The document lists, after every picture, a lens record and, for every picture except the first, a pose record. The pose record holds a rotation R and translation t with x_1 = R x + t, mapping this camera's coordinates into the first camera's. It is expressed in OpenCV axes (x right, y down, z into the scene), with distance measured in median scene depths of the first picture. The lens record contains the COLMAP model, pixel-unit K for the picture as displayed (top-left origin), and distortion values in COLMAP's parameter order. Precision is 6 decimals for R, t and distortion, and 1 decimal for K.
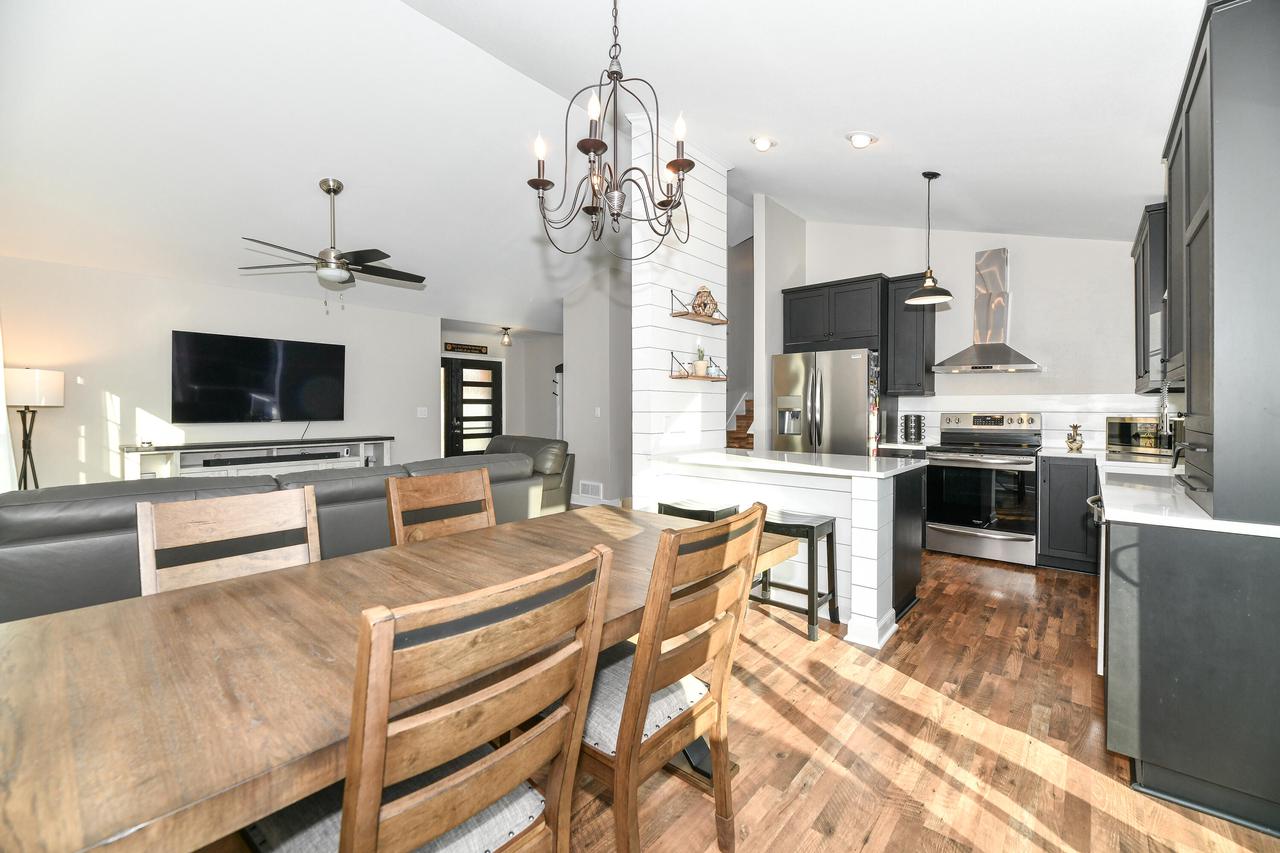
lens RADIAL K [[523.0, 0, 638.9], [0, 523.0, 420.9], [0, 0, 1]] dist [-0.005989, -0.000058]
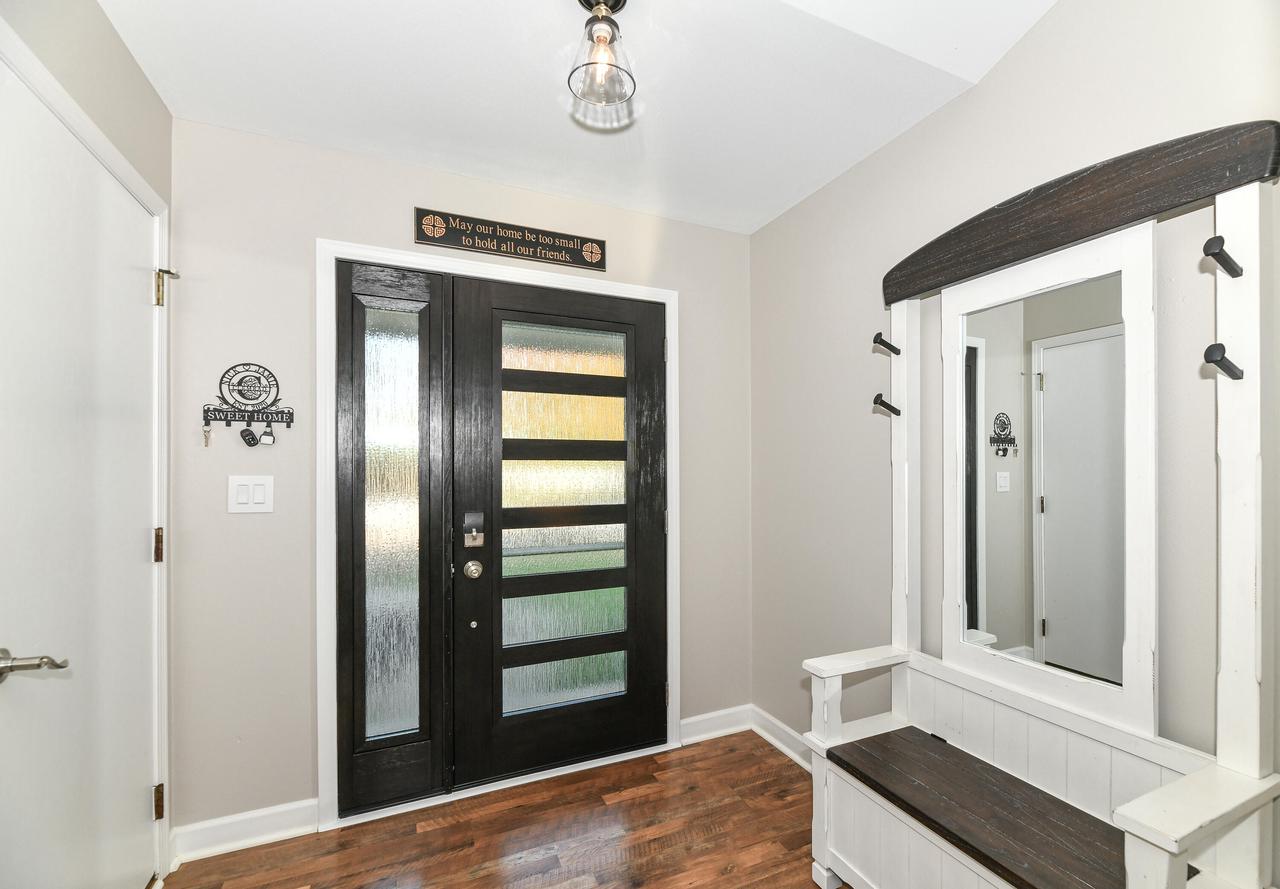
lens RADIAL K [[549.7, 0, 666.8], [0, 549.7, 462.5], [0, 0, 1]] dist [-0.003620, -0.000558]
pose [[0.911500, 0.002351, -0.411292, -0.316630], [-0.012000, 0.999710, -0.020880, -0.053700], [0.411124, 0.023967, 0.911264, 1.632734]]
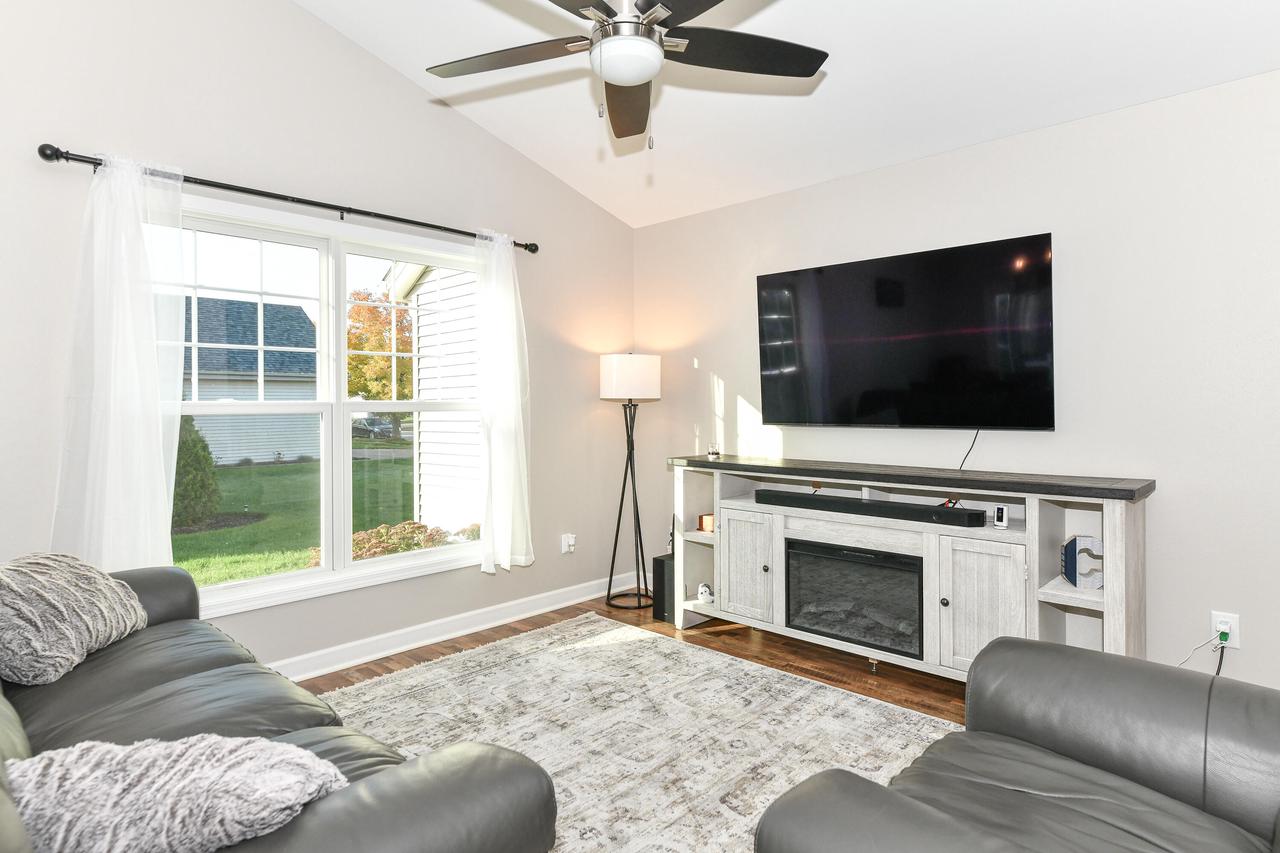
lens RADIAL K [[705.1, 0, 642.2], [0, 705.1, 406.1], [0, 0, 1]] dist [0.014588, 0.001563]
pose [[-0.044794, 0.009616, -0.998950, -0.049036], [-0.015551, 0.999826, 0.010322, -0.028104], [0.998875, 0.015997, -0.044637, 1.040679]]
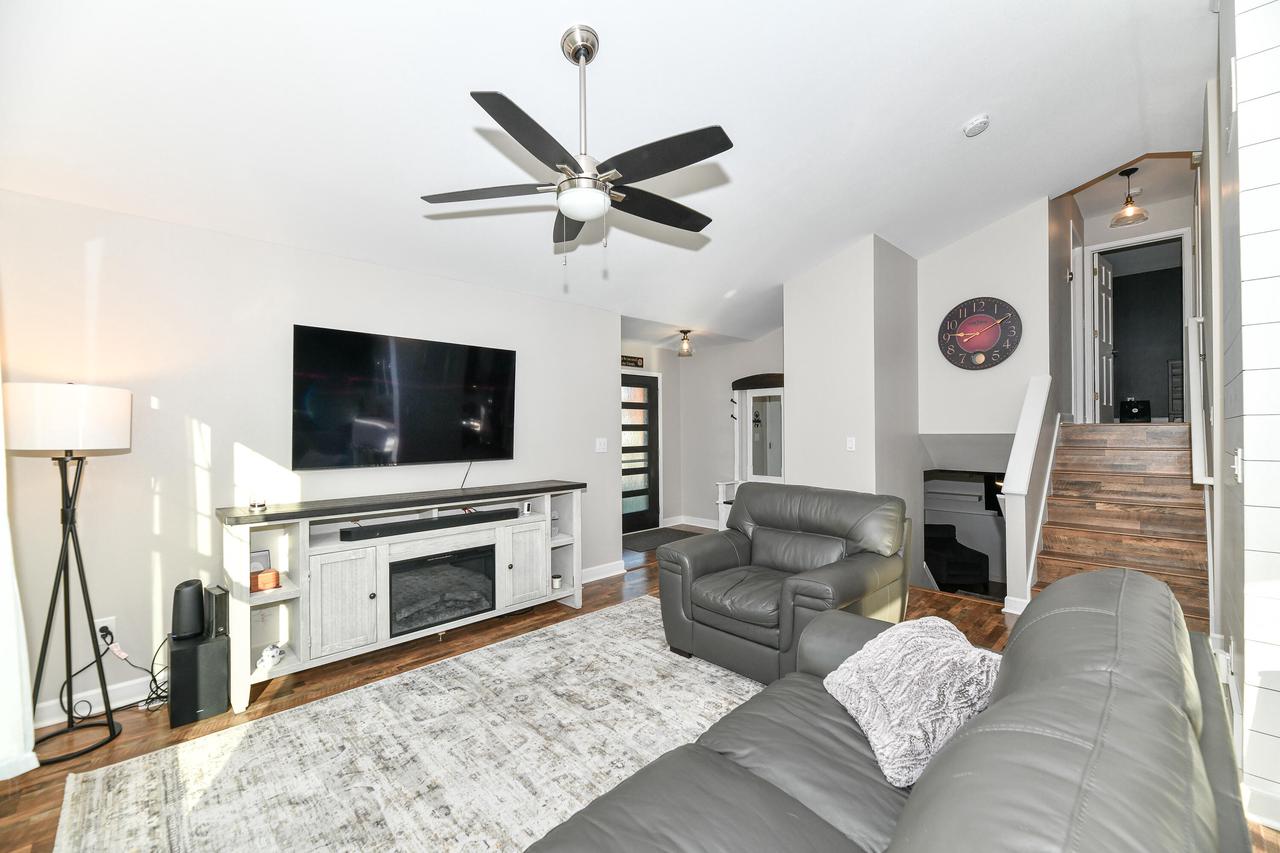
lens RADIAL K [[523.0, 0, 646.9], [0, 523.0, 425.5], [0, 0, 1]] dist [-0.005989, -0.000058]
pose [[0.997327, -0.002826, -0.073008, -0.484937], [0.000784, 0.999608, -0.027974, -0.037698], [0.073059, 0.027842, 0.996939, 0.459568]]
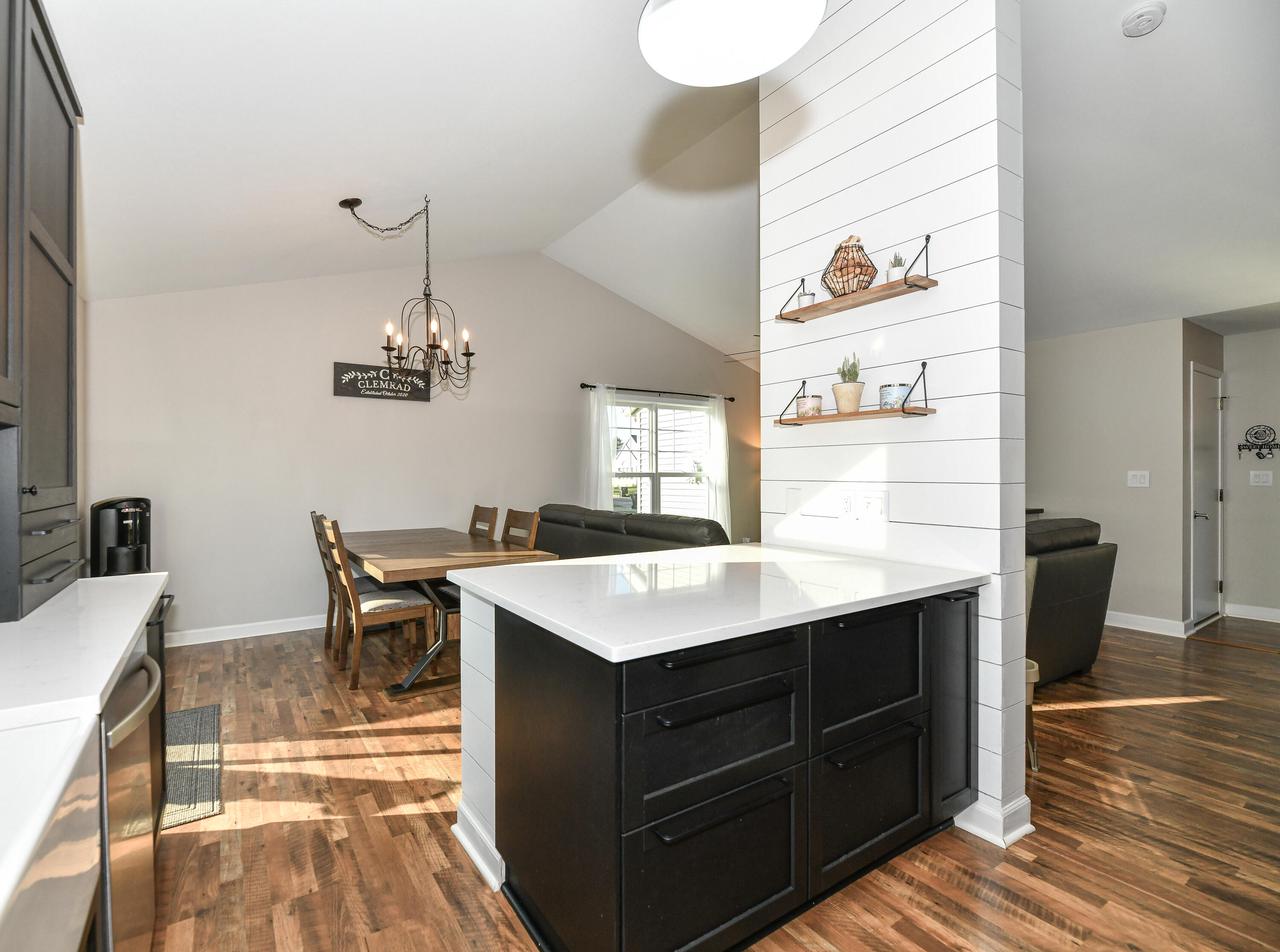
lens RADIAL K [[575.3, 0, 572.9], [0, 575.3, 475.0], [0, 0, 1]] dist [0.004091, -0.002449]
pose [[-0.308428, 0.006384, -0.951226, 0.755571], [-0.018729, 0.999743, 0.012782, -0.027915], [0.951063, 0.021758, -0.308229, 0.917398]]
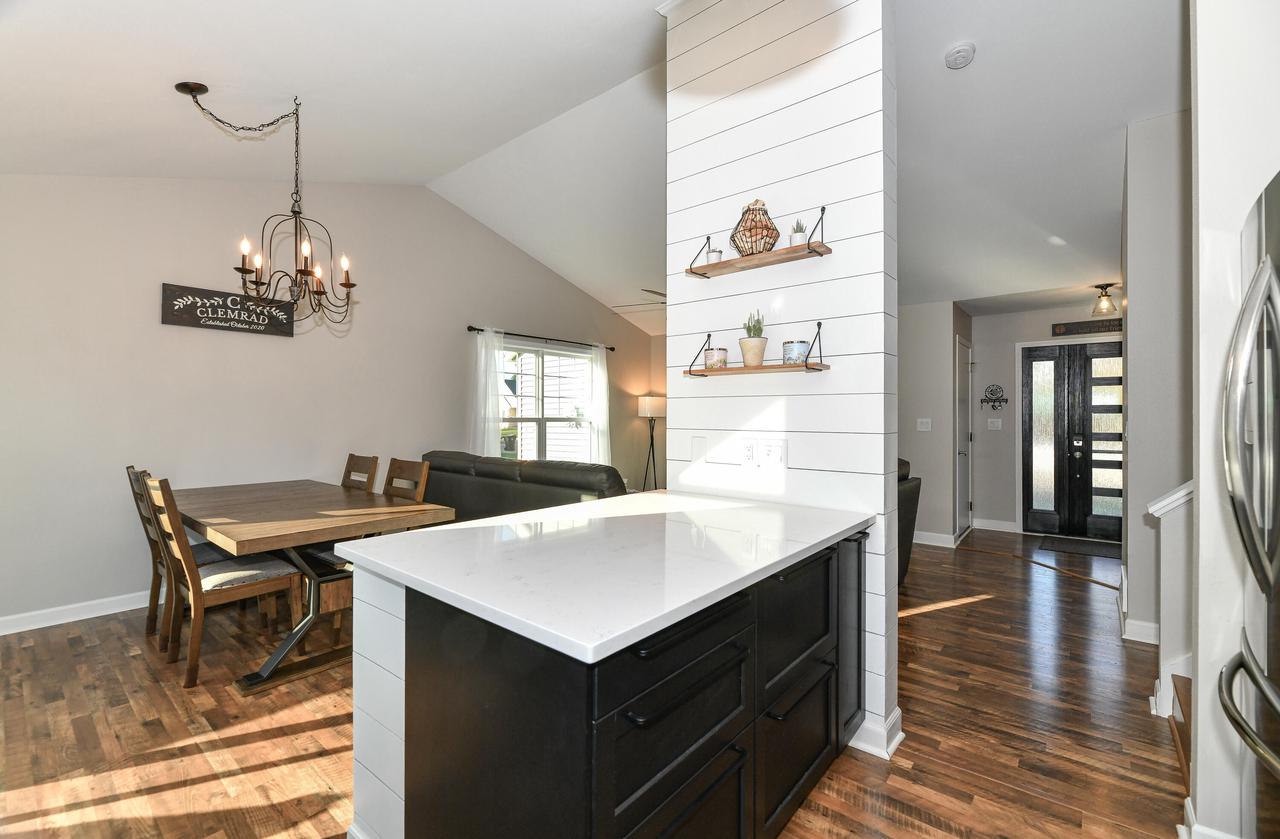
lens RADIAL K [[543.9, 0, 617.5], [0, 543.9, 413.6], [0, 0, 1]] dist [0.003674, -0.004267]
pose [[-0.003201, -0.001735, -0.999993, 0.699111], [-0.025473, 0.999674, -0.001653, -0.032974], [0.999670, 0.025467, -0.003244, 0.859826]]
